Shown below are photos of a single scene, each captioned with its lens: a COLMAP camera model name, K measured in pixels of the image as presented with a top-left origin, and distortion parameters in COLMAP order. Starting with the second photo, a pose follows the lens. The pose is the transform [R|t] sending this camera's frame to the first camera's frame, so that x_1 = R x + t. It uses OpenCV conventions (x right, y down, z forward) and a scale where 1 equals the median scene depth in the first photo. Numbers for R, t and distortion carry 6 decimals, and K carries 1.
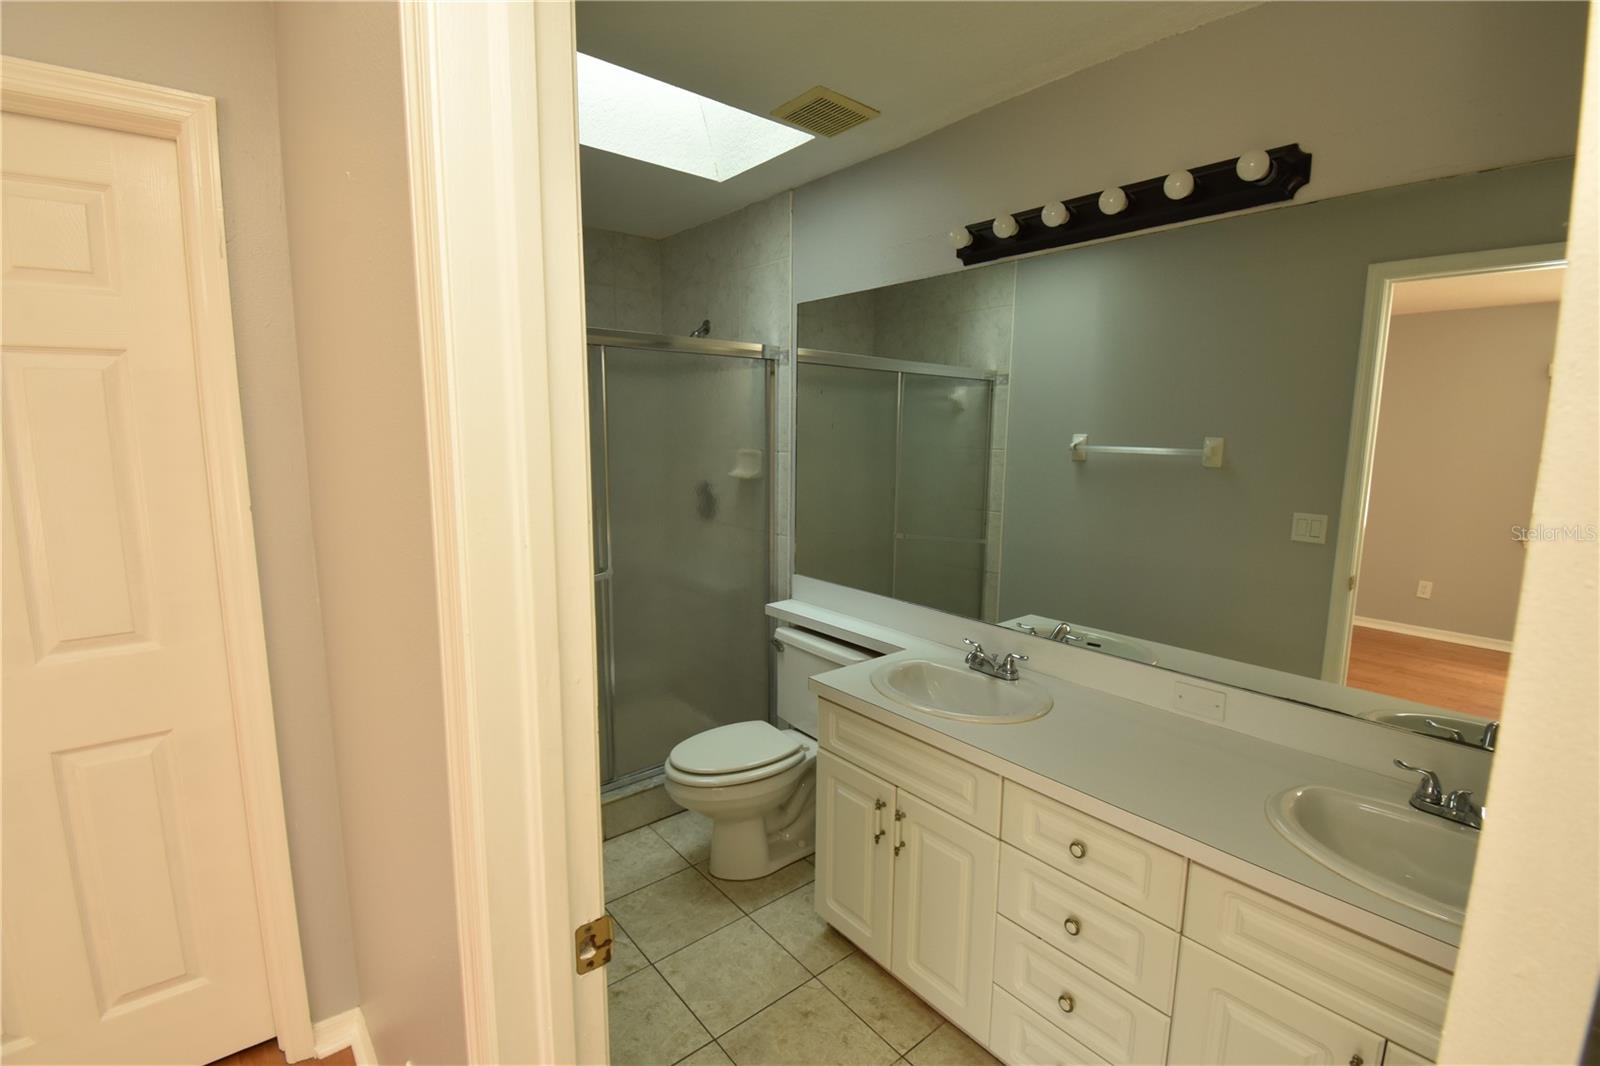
lens RADIAL K [[705.6, 0, 800.0], [0, 705.6, 533.0], [0, 0, 1]] dist [0.001239, 0.000030]
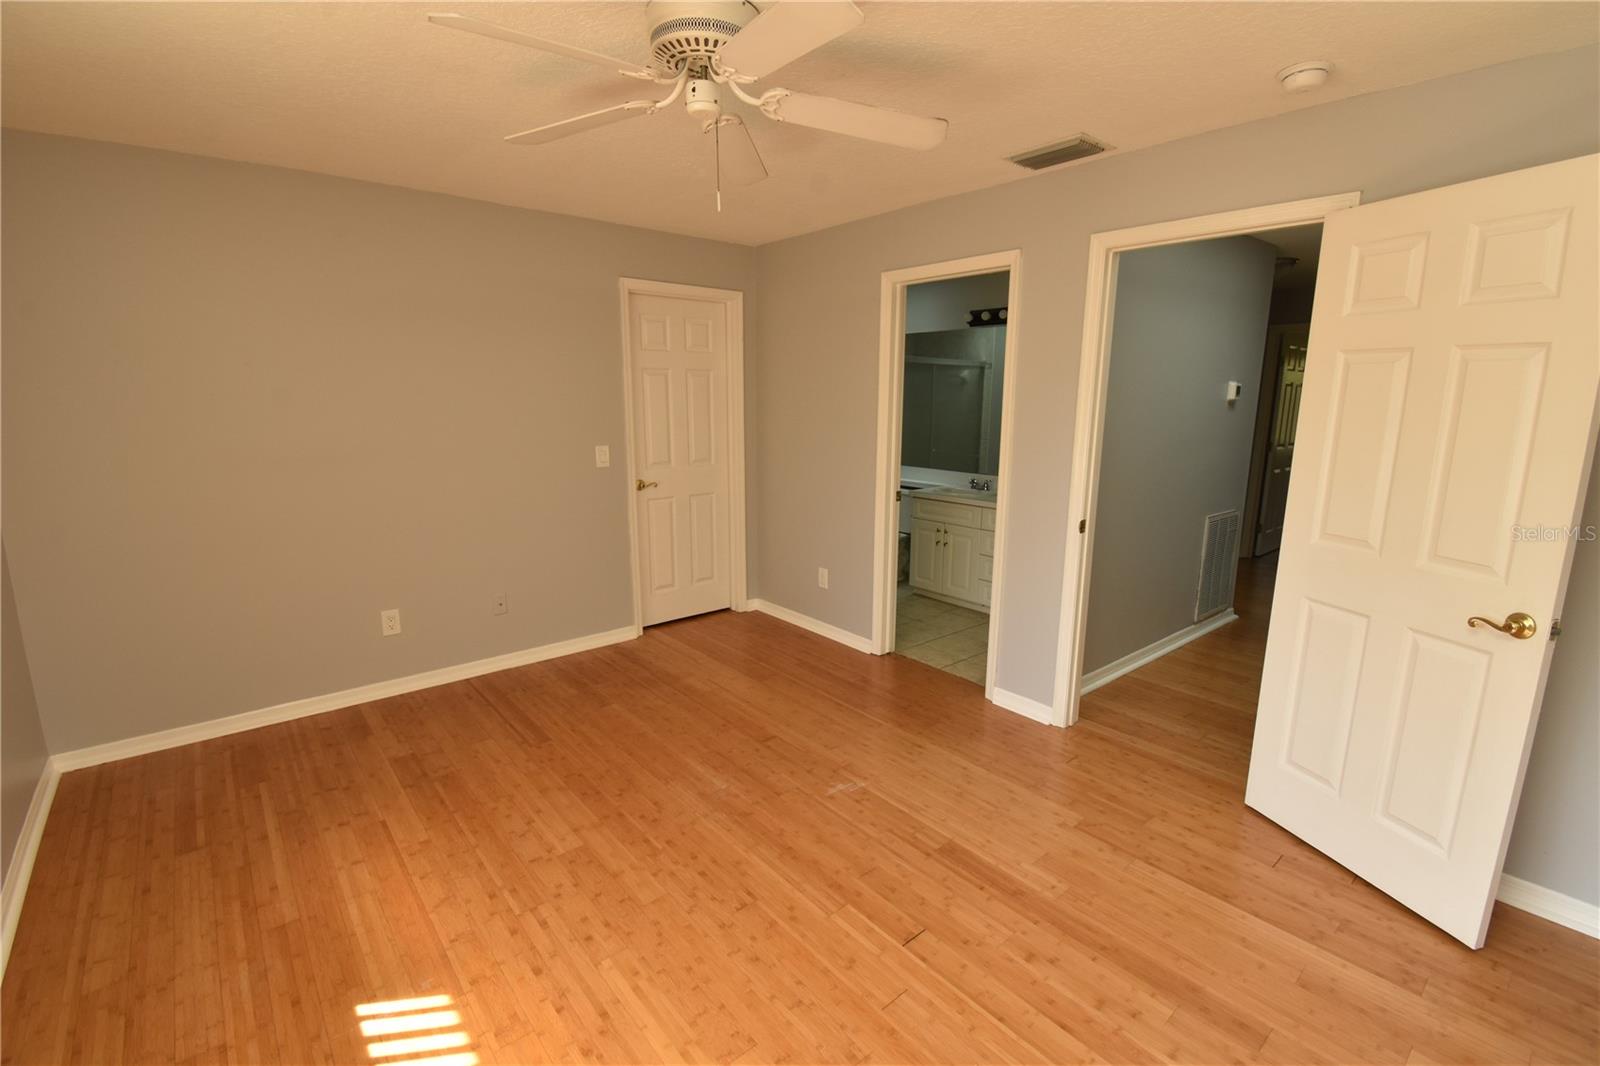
lens RADIAL K [[705.6, 0, 800.0], [0, 705.6, 533.0], [0, 0, 1]] dist [0.001239, 0.000030]
pose [[0.999986, -0.004708, 0.002364, -0.298093], [0.004585, 0.998766, 0.049456, 0.173520], [-0.002594, -0.049445, 0.998773, -1.208565]]
